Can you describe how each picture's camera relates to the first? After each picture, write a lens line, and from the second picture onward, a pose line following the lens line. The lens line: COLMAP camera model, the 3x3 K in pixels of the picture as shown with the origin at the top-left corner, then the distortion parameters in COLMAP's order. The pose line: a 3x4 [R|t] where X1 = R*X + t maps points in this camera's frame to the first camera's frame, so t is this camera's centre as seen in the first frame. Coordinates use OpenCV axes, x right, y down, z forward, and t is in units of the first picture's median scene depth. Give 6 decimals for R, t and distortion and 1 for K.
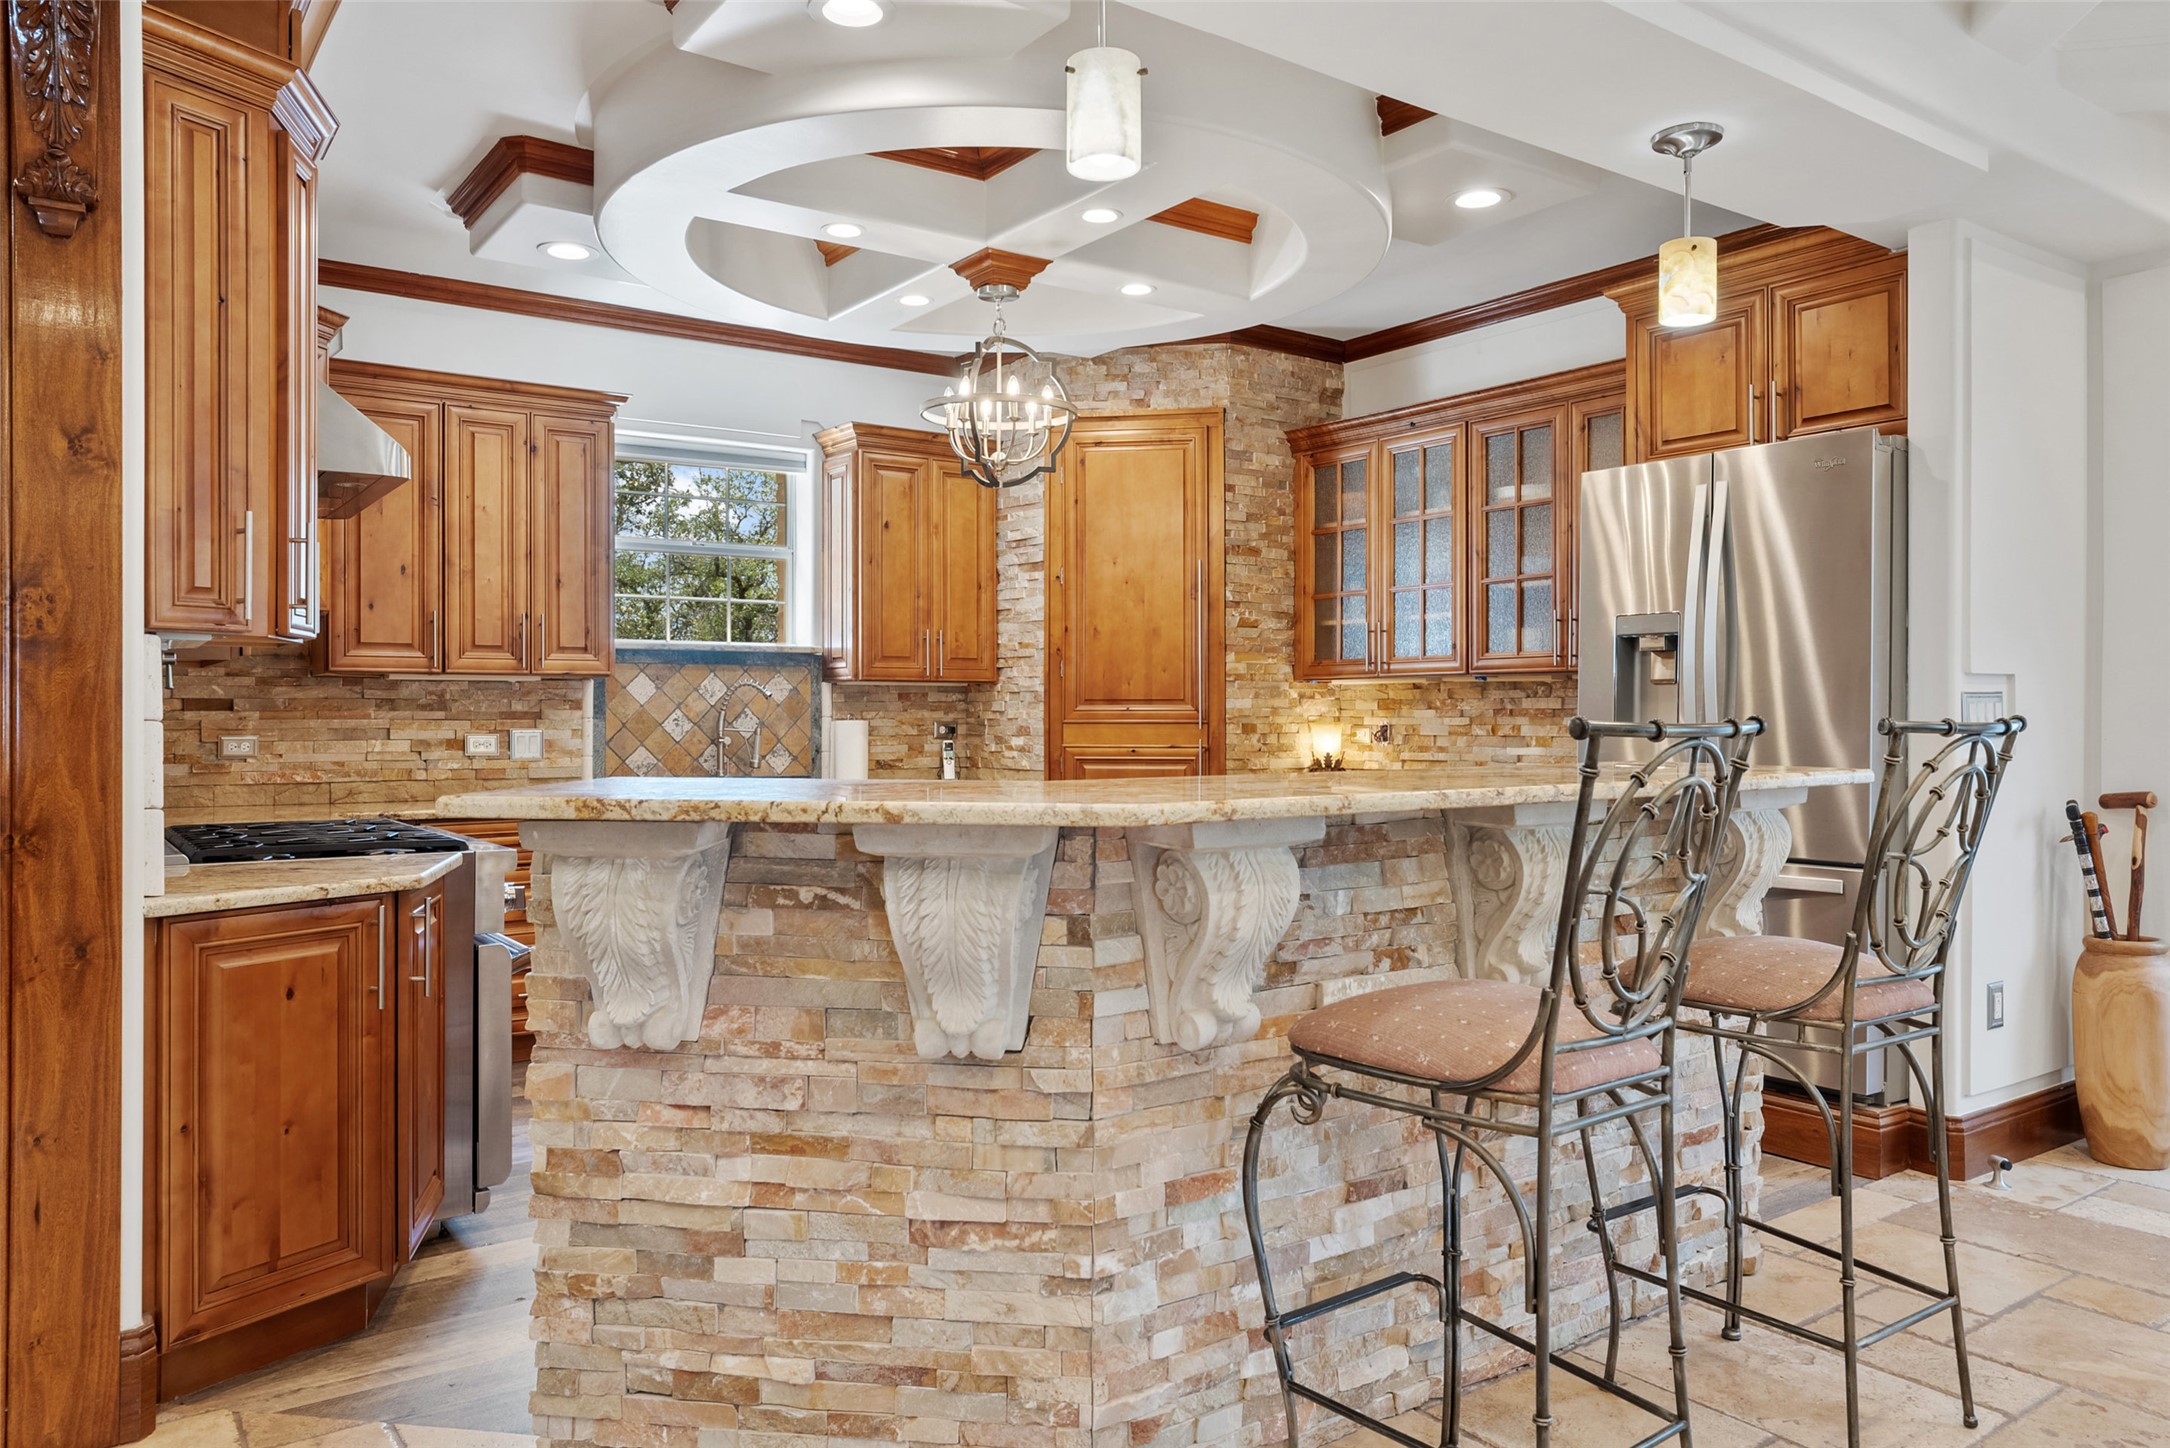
lens RADIAL K [[1492.6, 0, 1093.6], [0, 1492.6, 723.3], [0, 0, 1]] dist [0.001123, -0.013468]
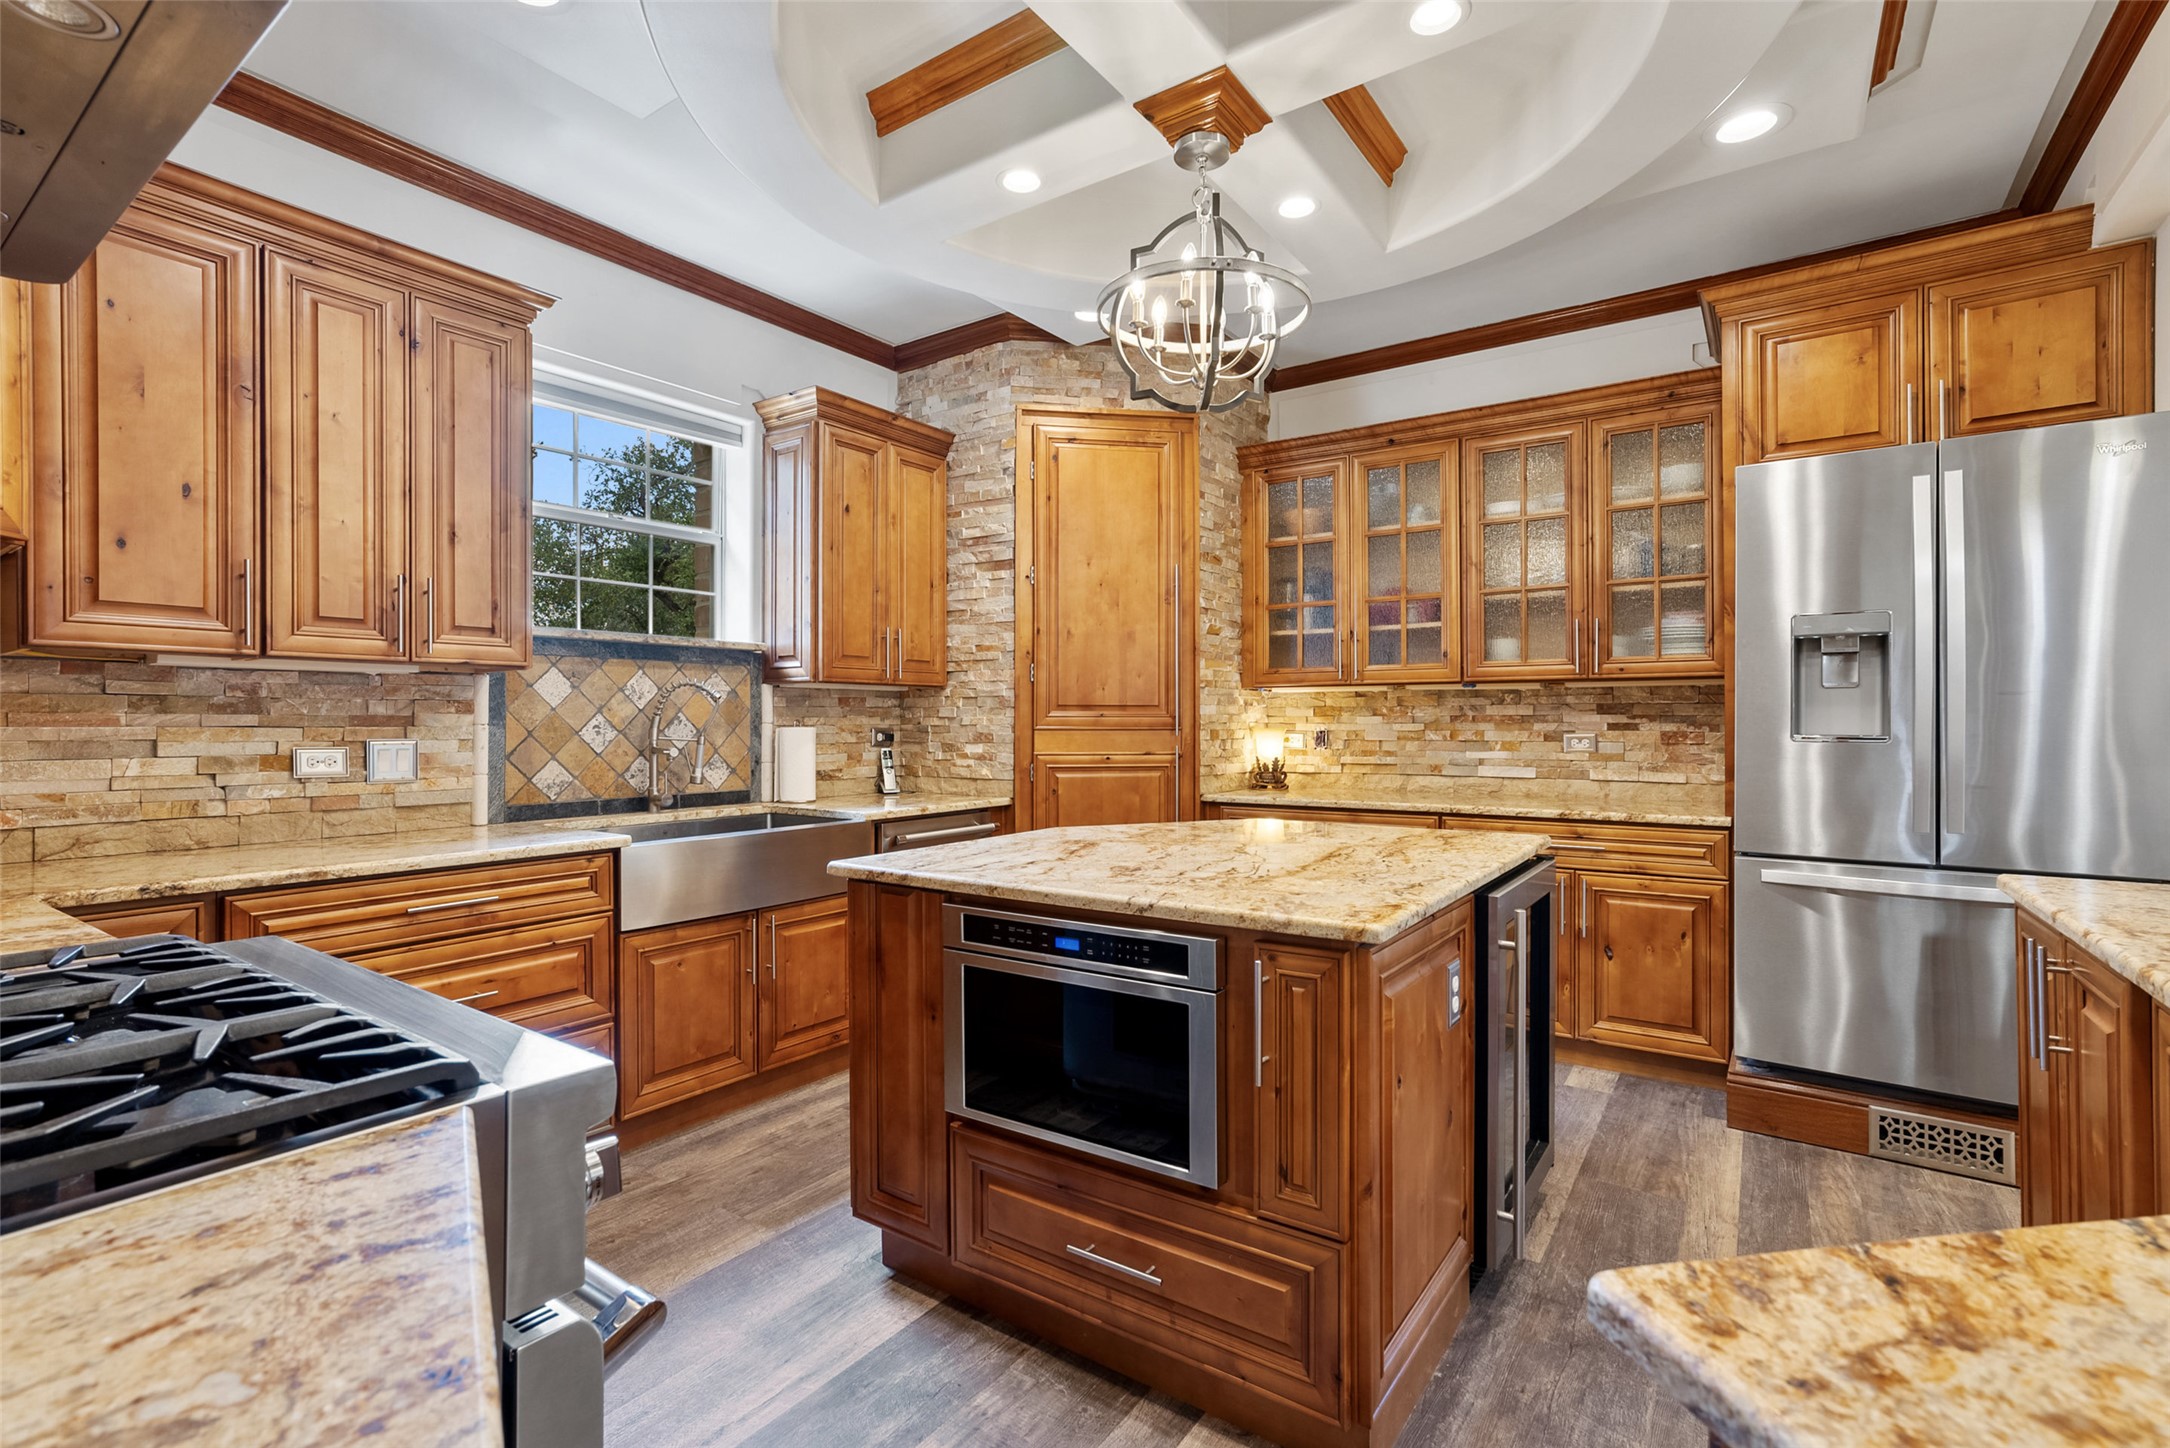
lens RADIAL K [[989.0, 0, 1090.5], [0, 989.0, 722.4], [0, 0, 1]] dist [-0.005978, 0.008099]
pose [[0.945299, 0.000249, 0.326204, -0.201490], [0.001679, 0.999983, -0.005628, -0.001141], [-0.326200, 0.005868, 0.945283, 0.406184]]
